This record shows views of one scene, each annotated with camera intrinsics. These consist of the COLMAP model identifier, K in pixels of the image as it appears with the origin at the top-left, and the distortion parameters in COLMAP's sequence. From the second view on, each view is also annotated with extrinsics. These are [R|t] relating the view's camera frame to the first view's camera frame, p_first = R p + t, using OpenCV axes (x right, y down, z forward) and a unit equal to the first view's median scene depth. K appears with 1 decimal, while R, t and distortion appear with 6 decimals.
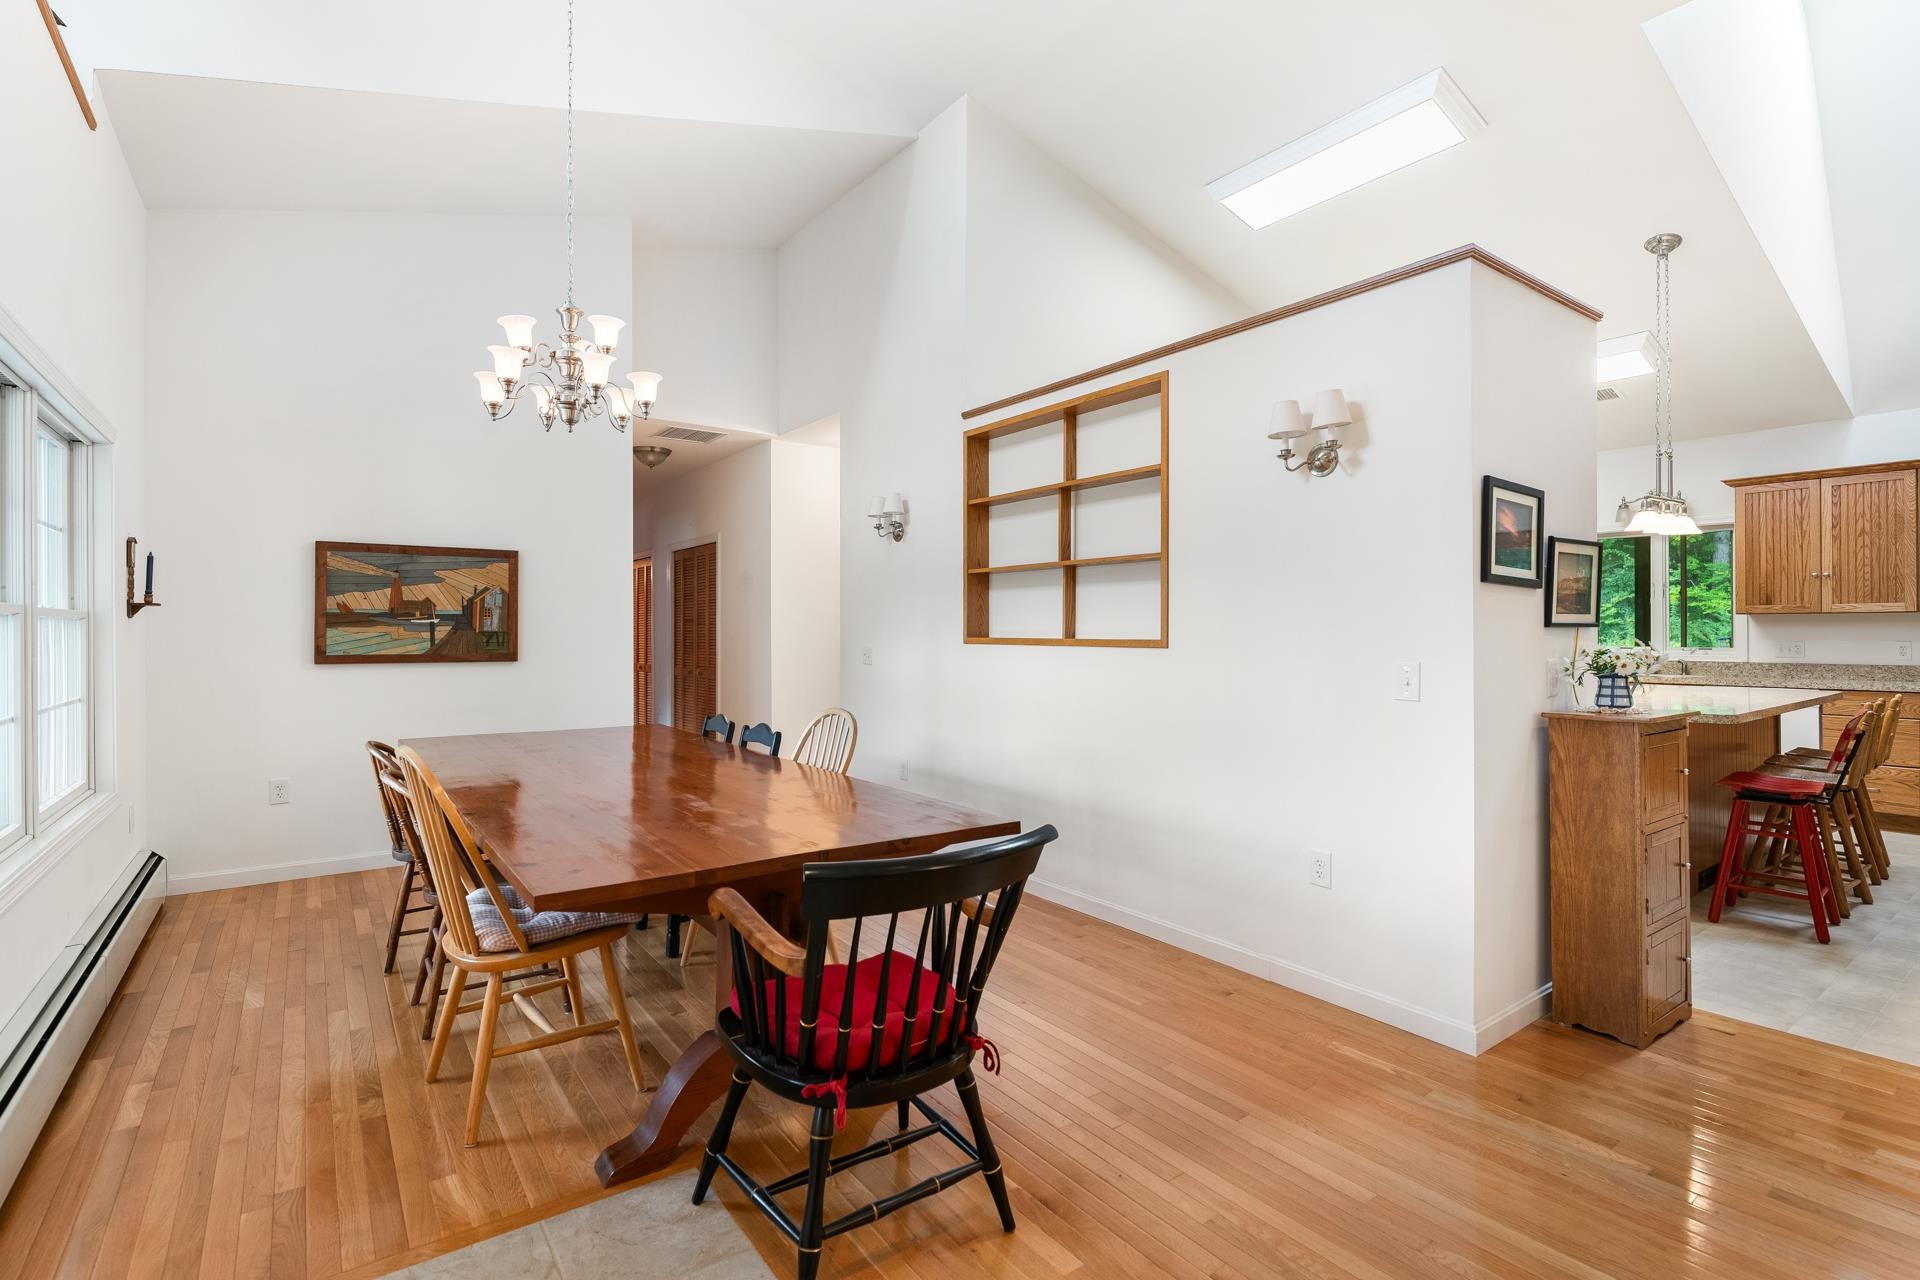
lens RADIAL K [[893.2, 0, 962.0], [0, 893.2, 633.0], [0, 0, 1]] dist [-0.002263, -0.000603]
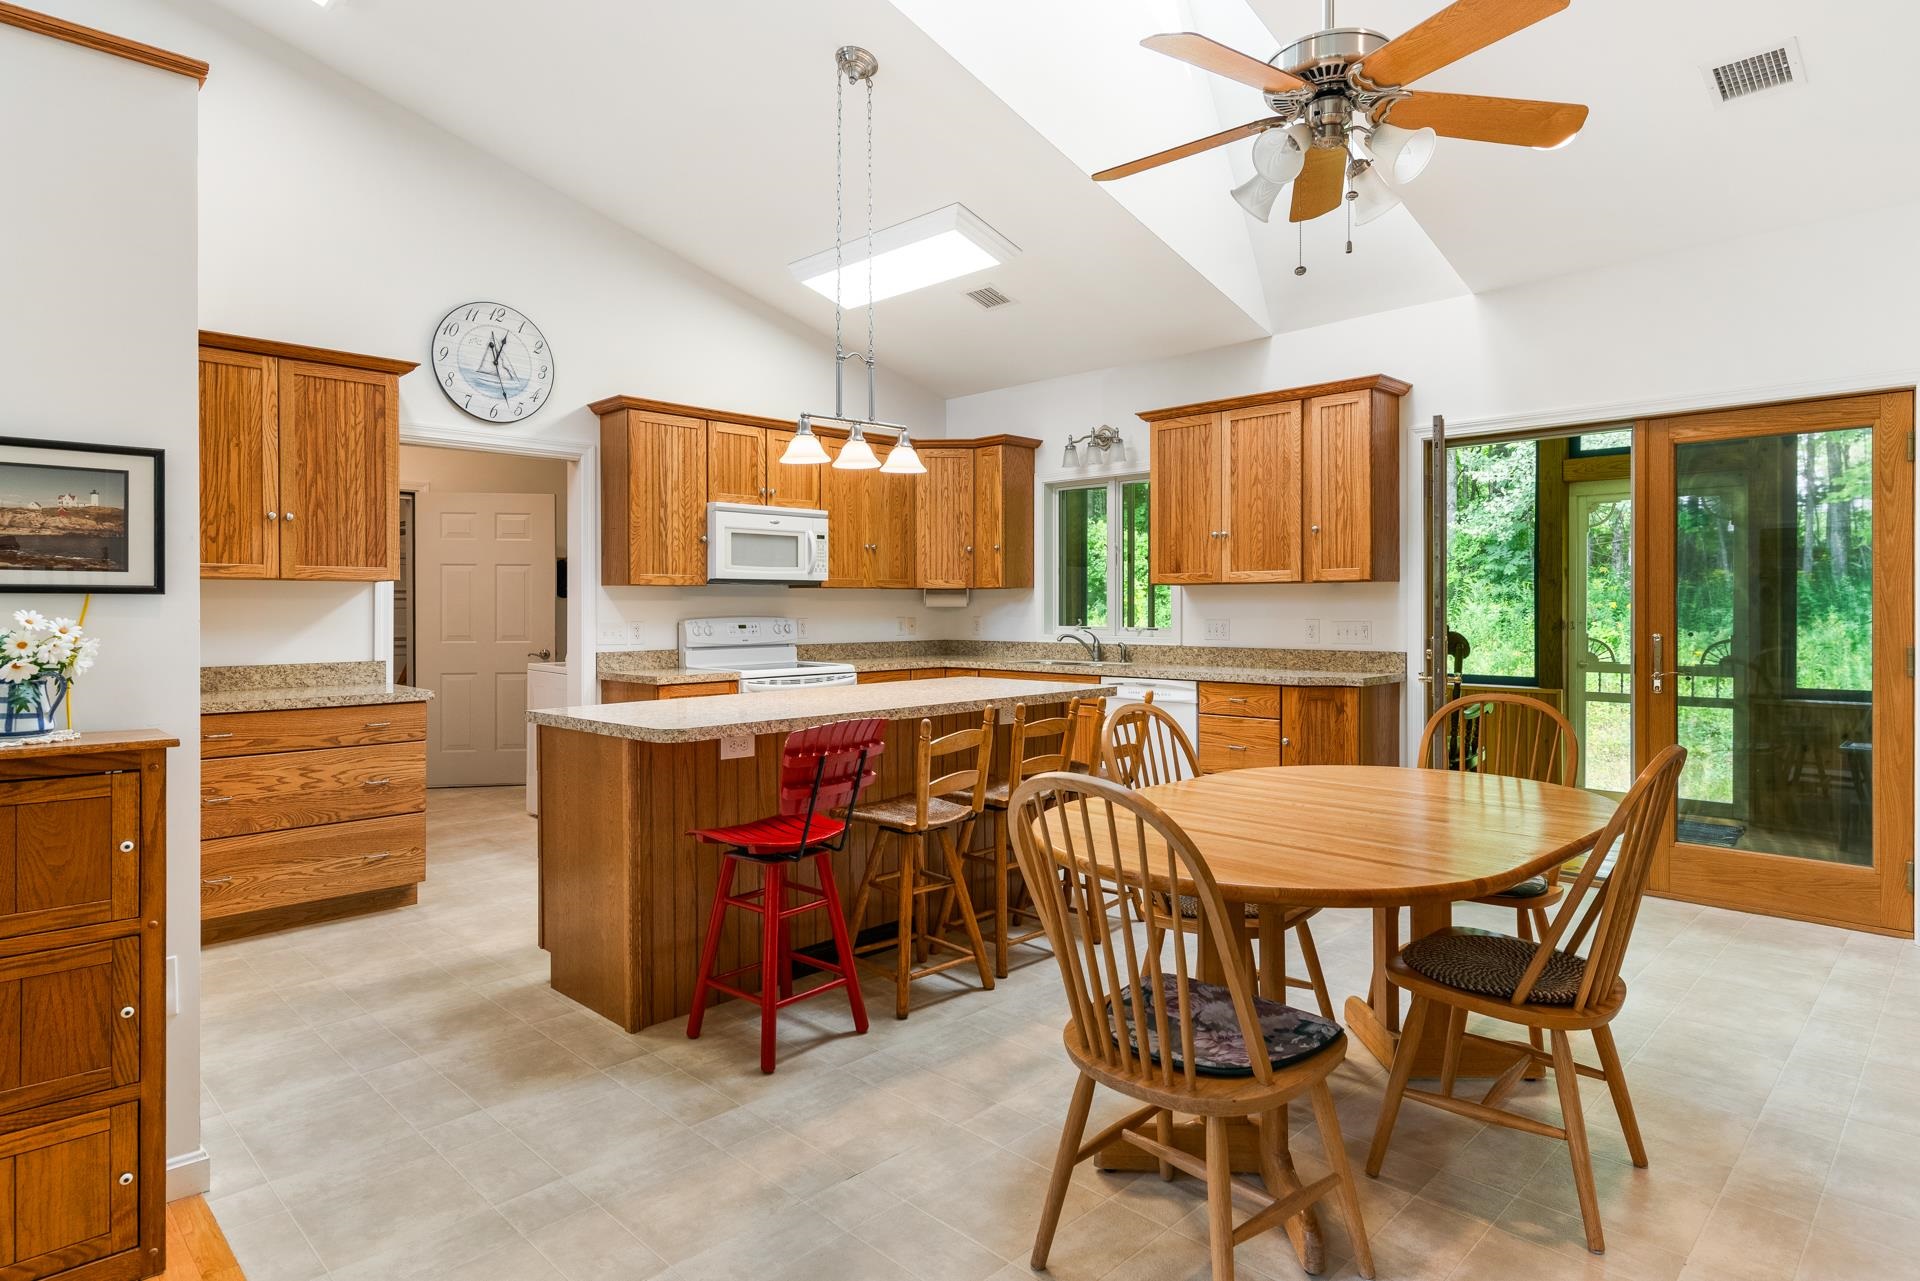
lens RADIAL K [[1052.9, 0, 973.0], [0, 1052.9, 612.6], [0, 0, 1]] dist [0.000700, -0.000362]
pose [[0.986832, -0.000851, 0.161748, 0.737484], [0.000904, 1.000000, -0.000258, 0.004278], [-0.161747, 0.000401, 0.986832, 0.149873]]
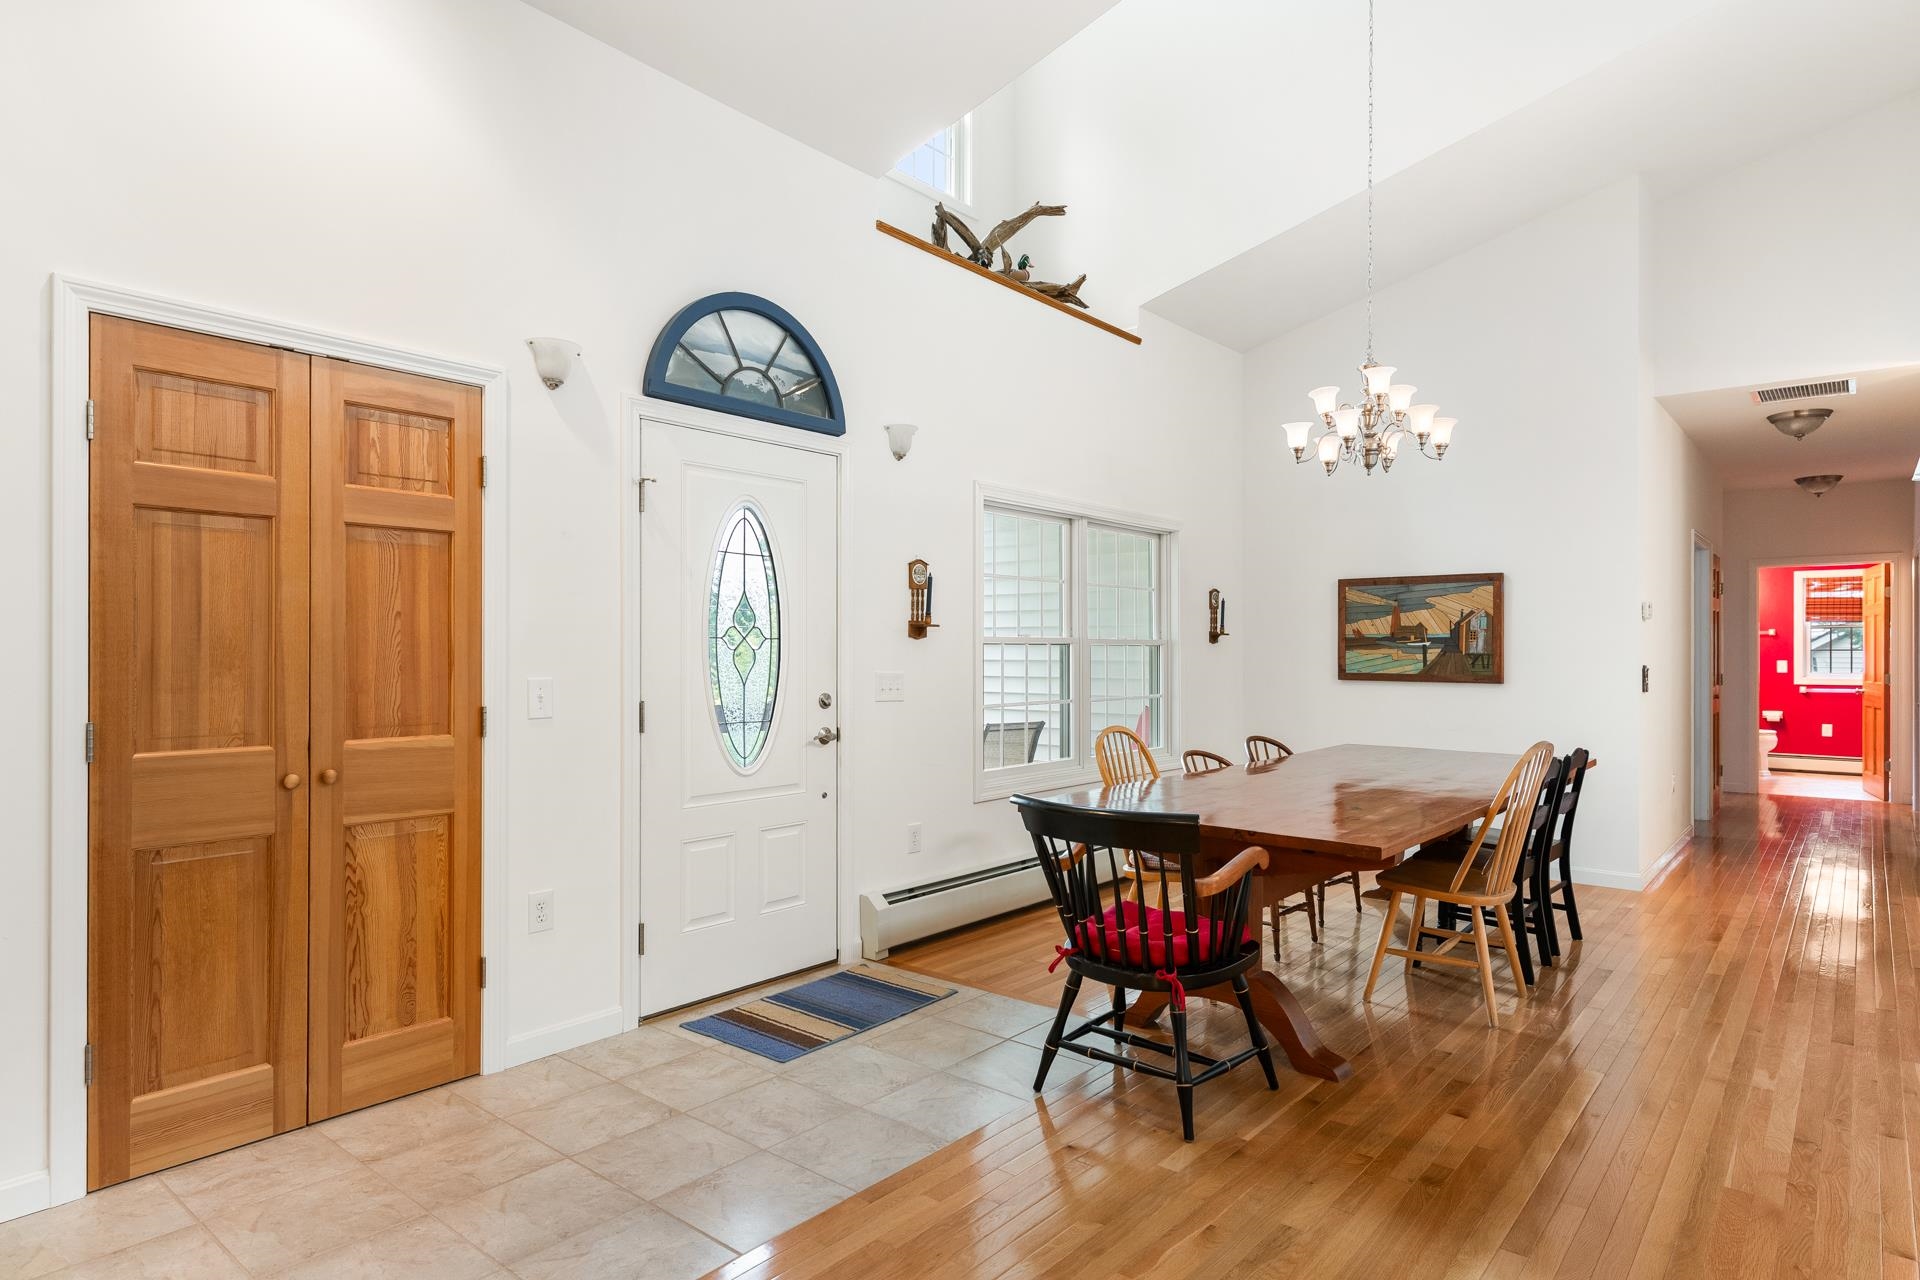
lens RADIAL K [[1077.1, 0, 953.0], [0, 1077.1, 648.6], [0, 0, 1]] dist [0.008120, 0.000623]
pose [[0.234649, -0.001671, -0.972079, 0.549602], [-0.004815, 0.999984, -0.002881, -0.001160], [0.972068, 0.005356, 0.234637, 0.129276]]
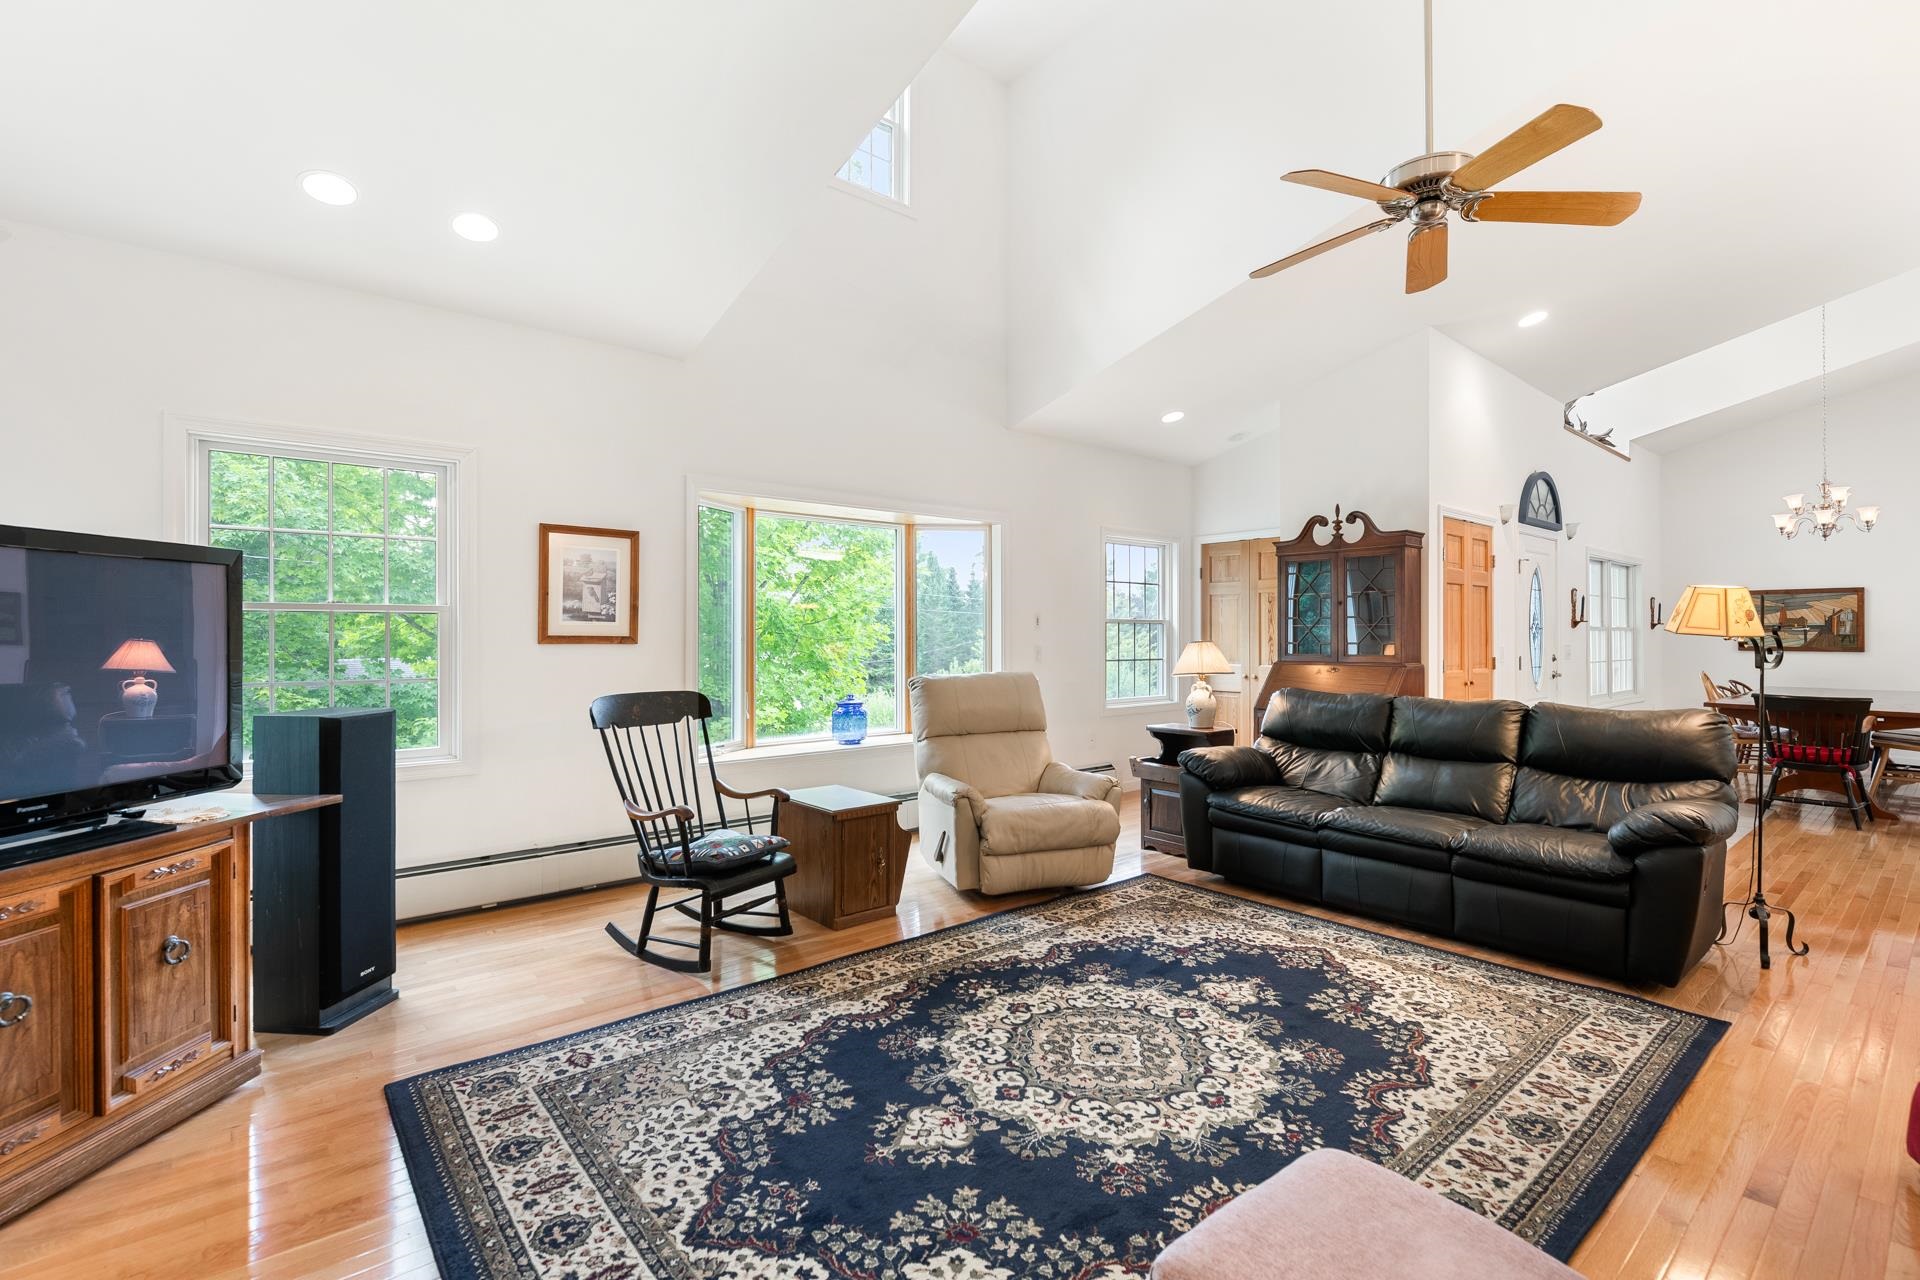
lens RADIAL K [[865.4, 0, 960.0], [0, 865.4, 640.0], [0, 0, 1]] dist [-0.004776, -0.001275]
pose [[0.058664, 0.004332, -0.998268, 1.090697], [-0.001795, 0.999989, 0.004234, 0.005151], [0.998276, 0.001543, 0.058671, -0.863273]]
